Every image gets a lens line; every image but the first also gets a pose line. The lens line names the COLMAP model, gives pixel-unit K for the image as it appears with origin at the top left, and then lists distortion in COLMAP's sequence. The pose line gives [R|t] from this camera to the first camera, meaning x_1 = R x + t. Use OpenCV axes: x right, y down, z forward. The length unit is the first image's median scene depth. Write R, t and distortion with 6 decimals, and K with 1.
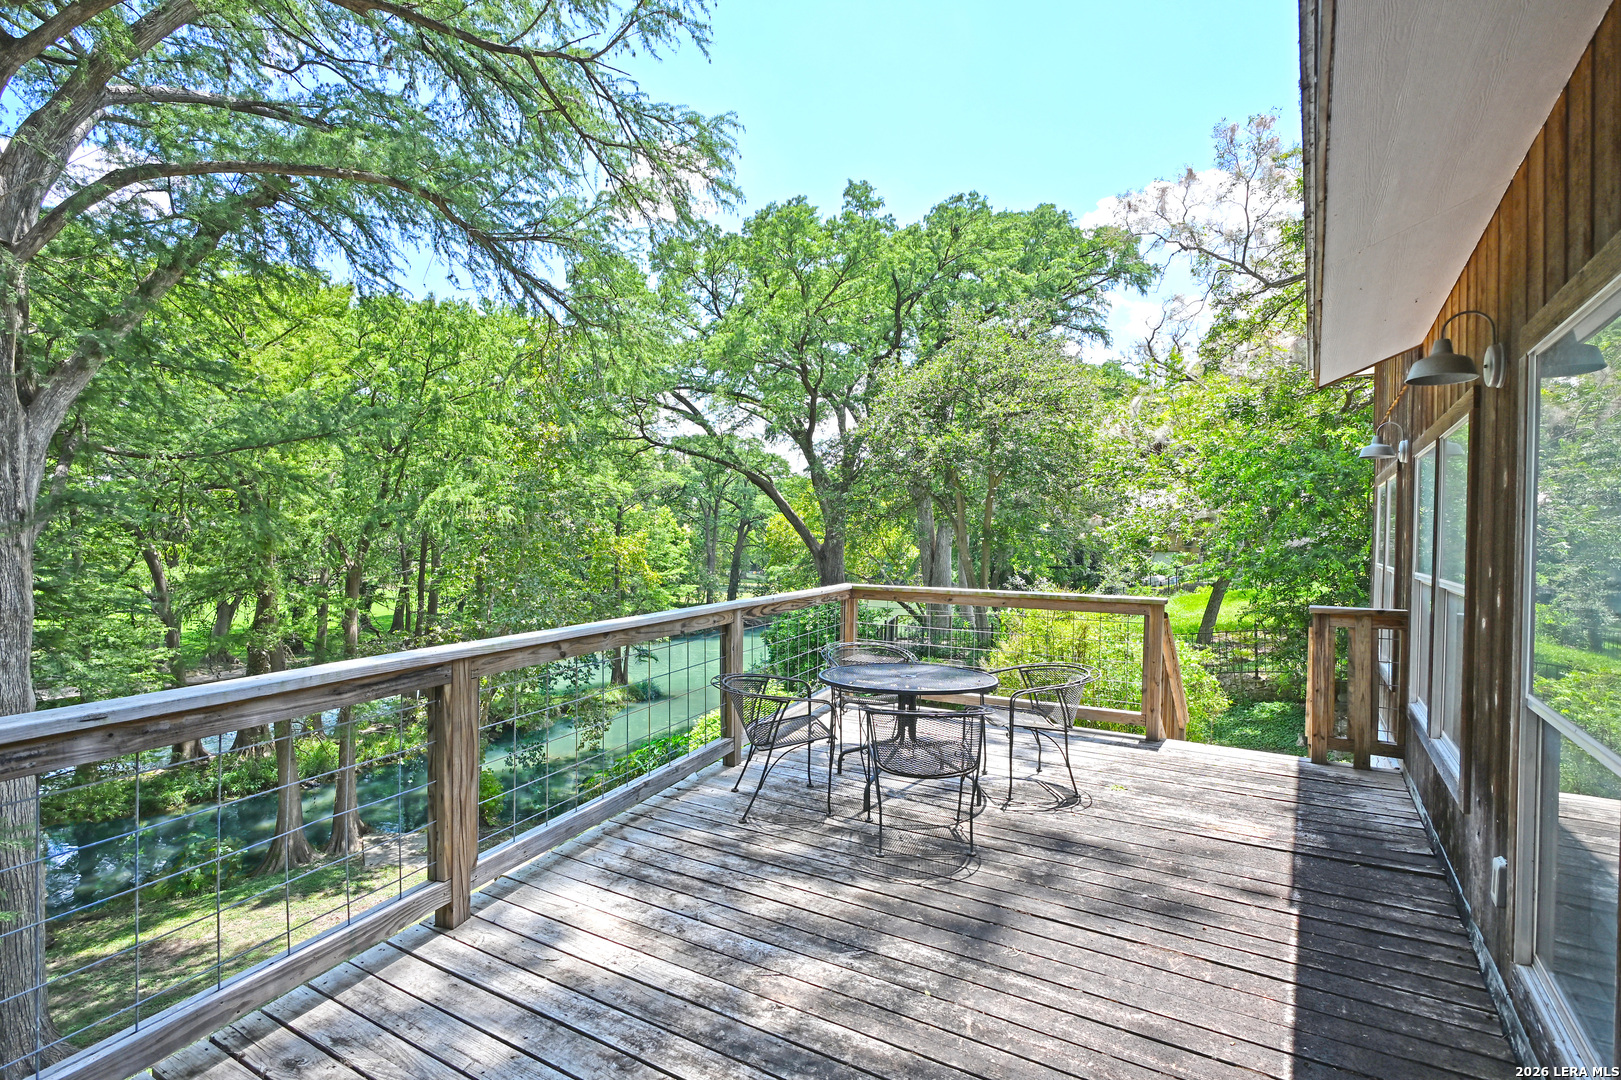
lens RADIAL K [[790.7, 0, 820.4], [0, 790.7, 541.0], [0, 0, 1]] dist [-0.005695, 0.002910]
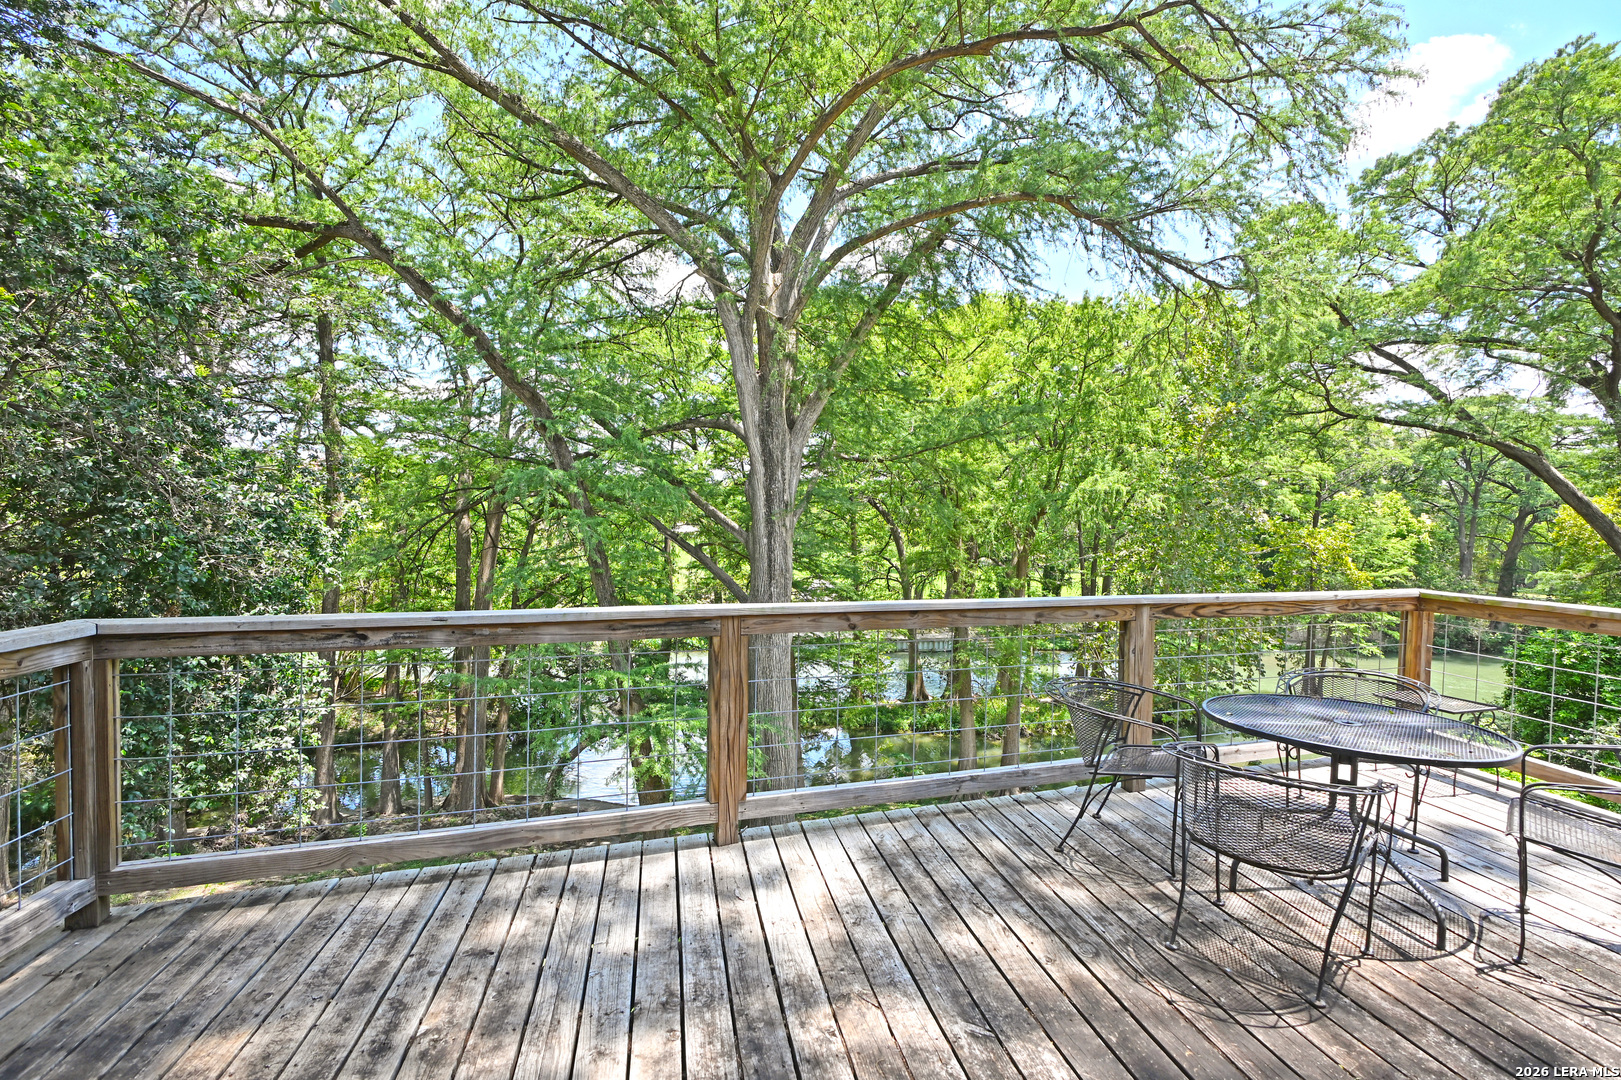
lens RADIAL K [[790.7, 0, 812.3], [0, 790.7, 541.4], [0, 0, 1]] dist [-0.005695, 0.002910]
pose [[0.662823, 0.026140, -0.748320, 0.055500], [-0.016461, 0.999658, 0.020339, 0.001691], [0.748595, -0.001163, 0.663026, 0.037420]]
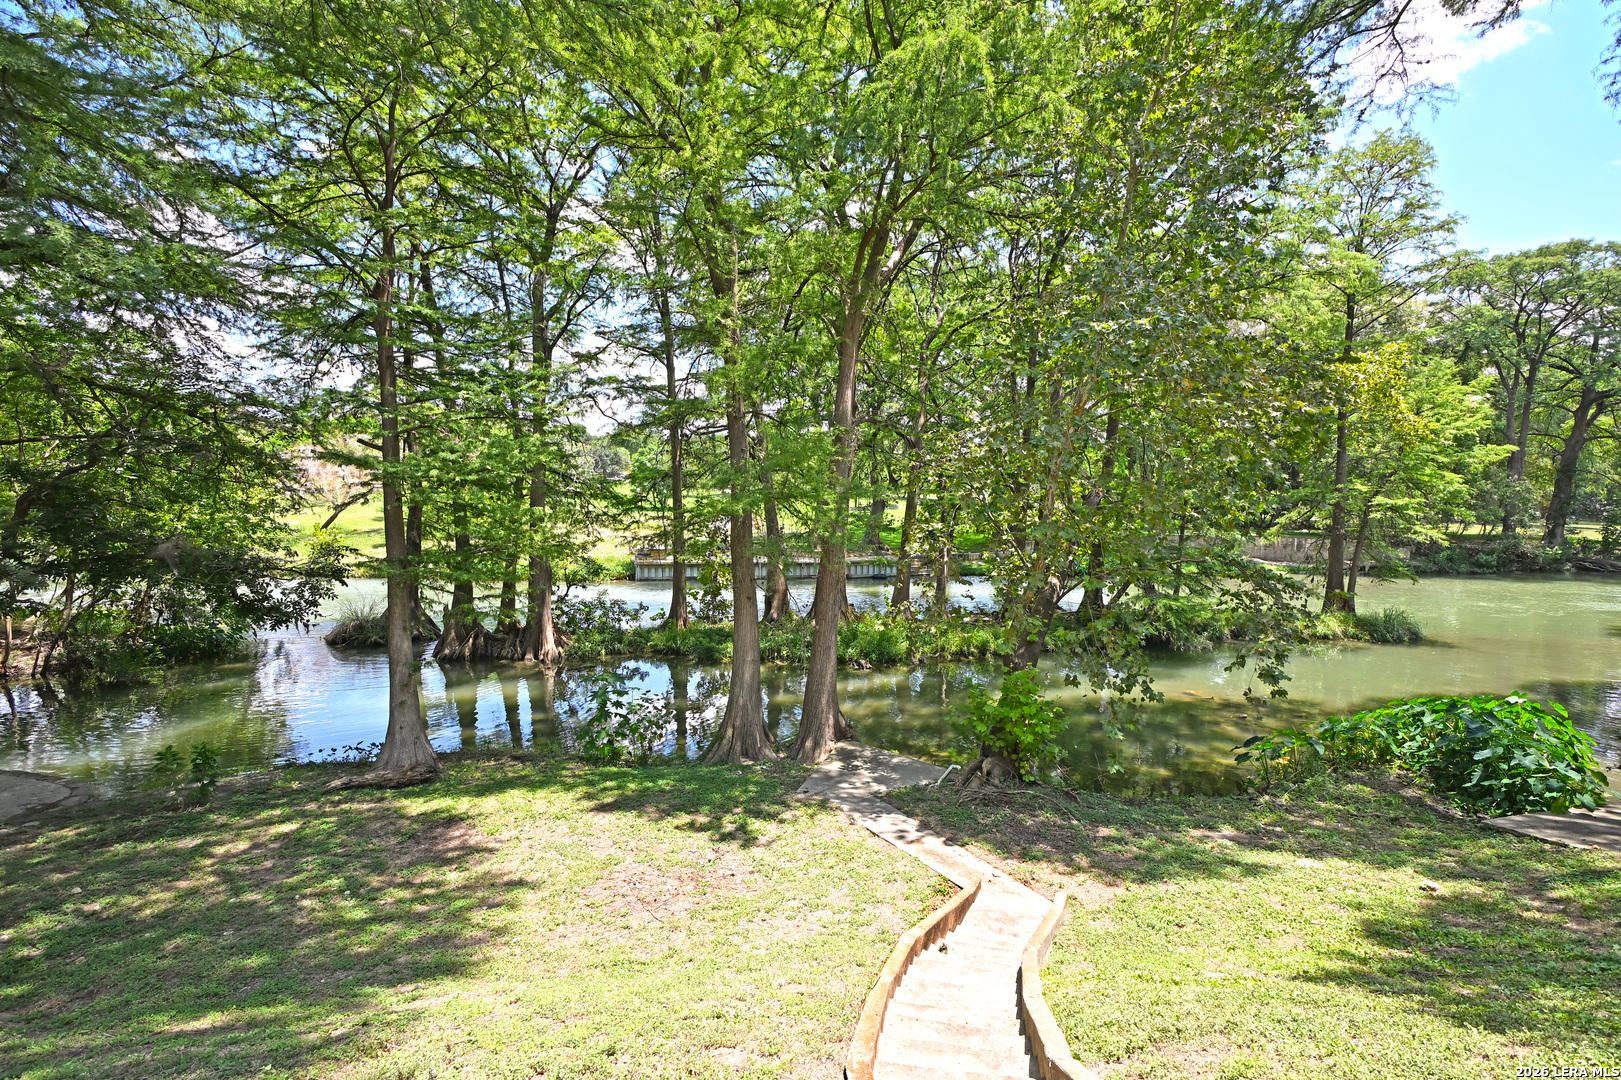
lens RADIAL K [[790.7, 0, 808.2], [0, 790.7, 537.6], [0, 0, 1]] dist [-0.005695, 0.002910]
pose [[0.664584, 0.040118, -0.746136, -0.158983], [-0.001552, 0.998630, 0.052311, 0.200368], [0.747212, -0.033607, 0.663735, 0.628552]]
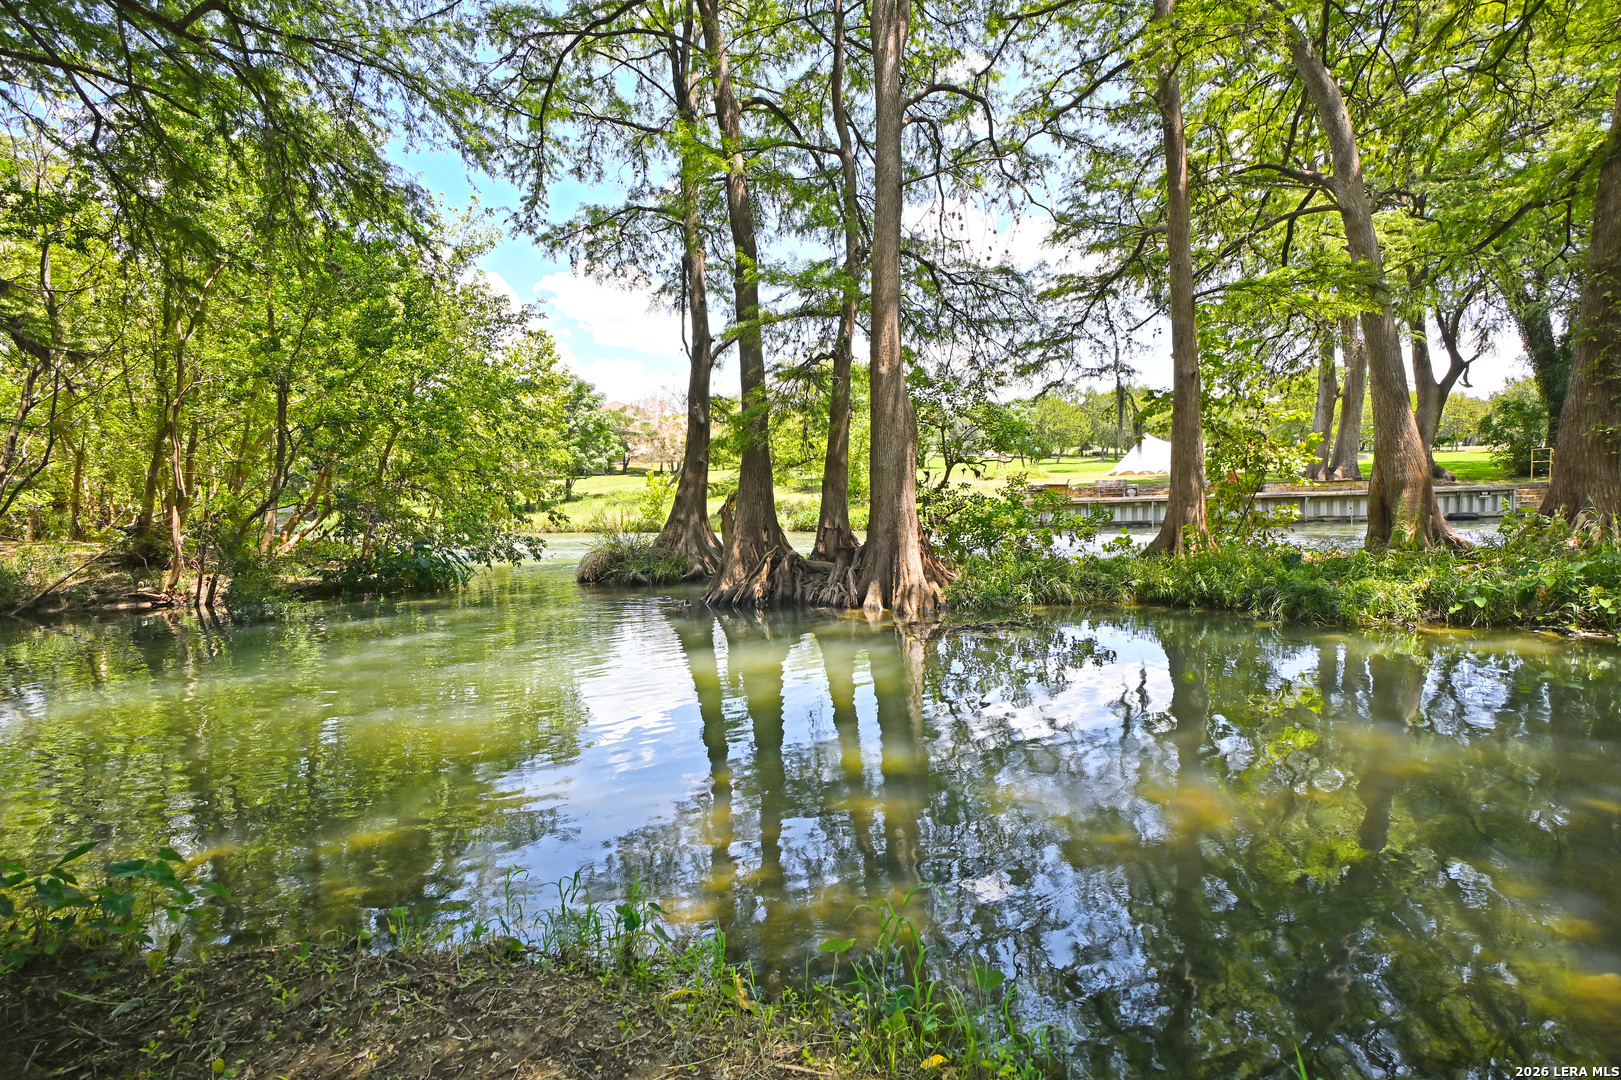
lens RADIAL K [[790.7, 0, 806.2], [0, 790.7, 538.2], [0, 0, 1]] dist [-0.005695, 0.002910]
pose [[0.295355, 0.018810, -0.955202, -0.745450], [0.025826, 0.999284, 0.027663, 0.368131], [0.955038, -0.032839, 0.294658, 0.867892]]
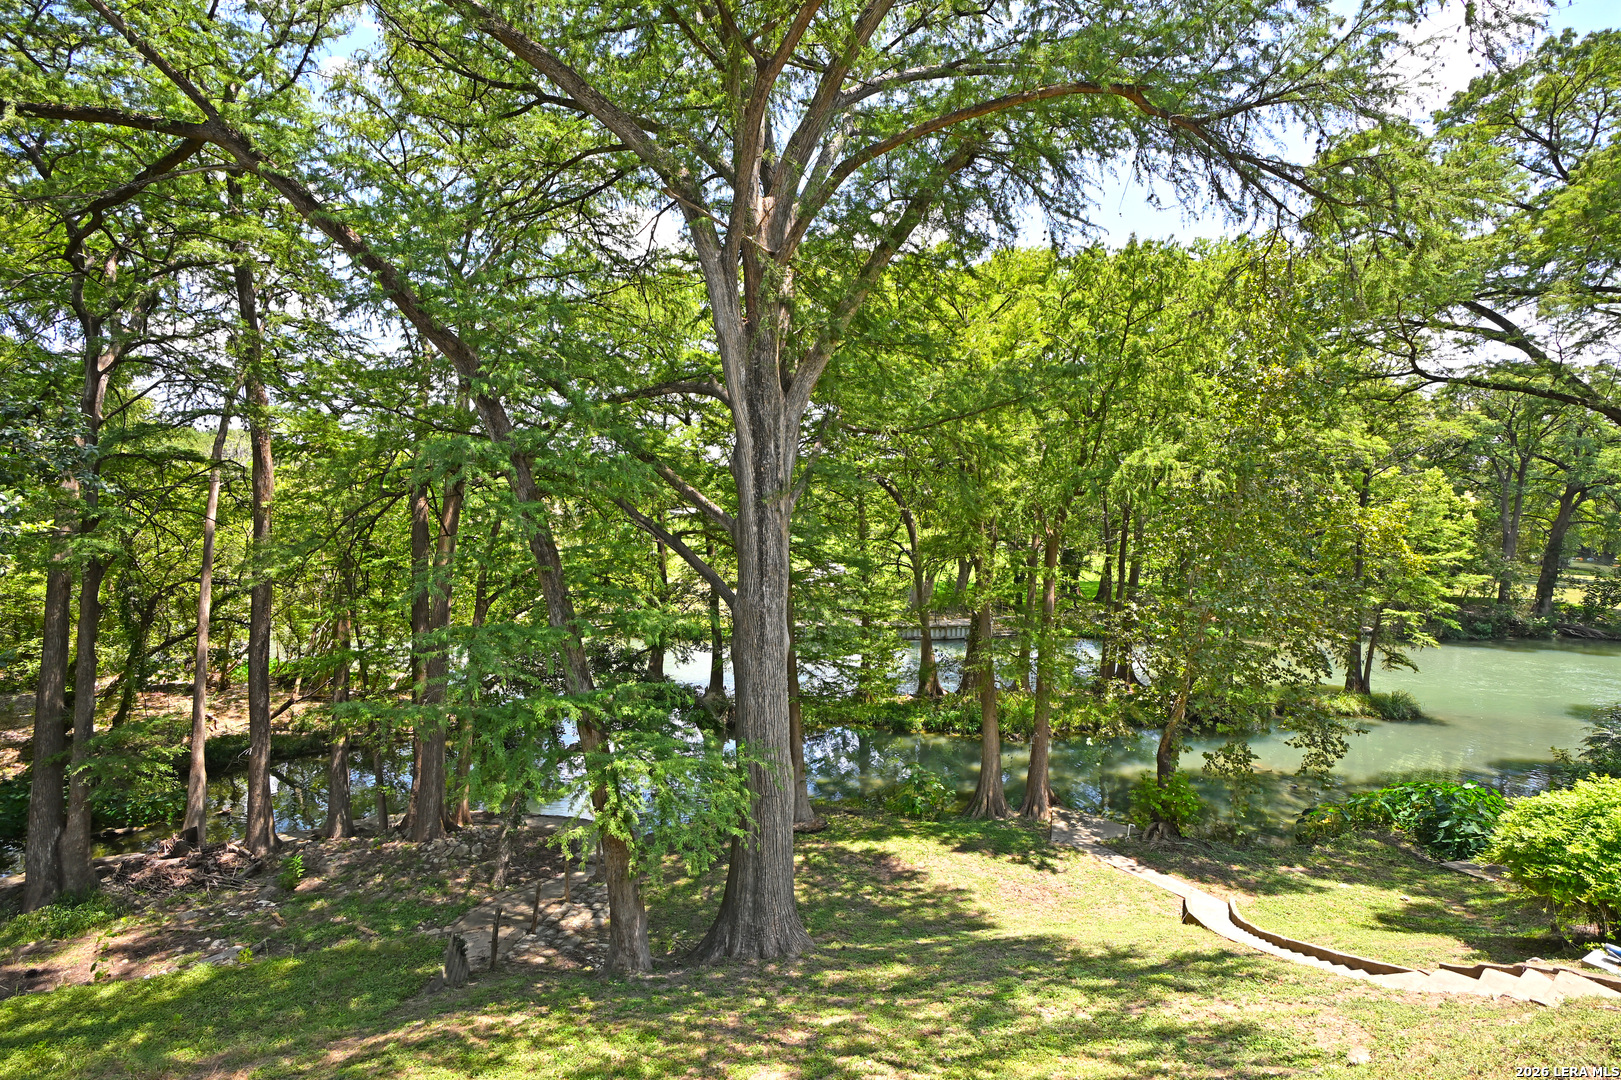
lens RADIAL K [[790.7, 0, 810.8], [0, 790.7, 539.8], [0, 0, 1]] dist [-0.005695, 0.002910]
pose [[0.655632, 0.040686, -0.753983, -0.044438], [-0.012206, 0.998988, 0.043293, -0.001347], [0.754982, -0.019181, 0.655465, 0.131277]]
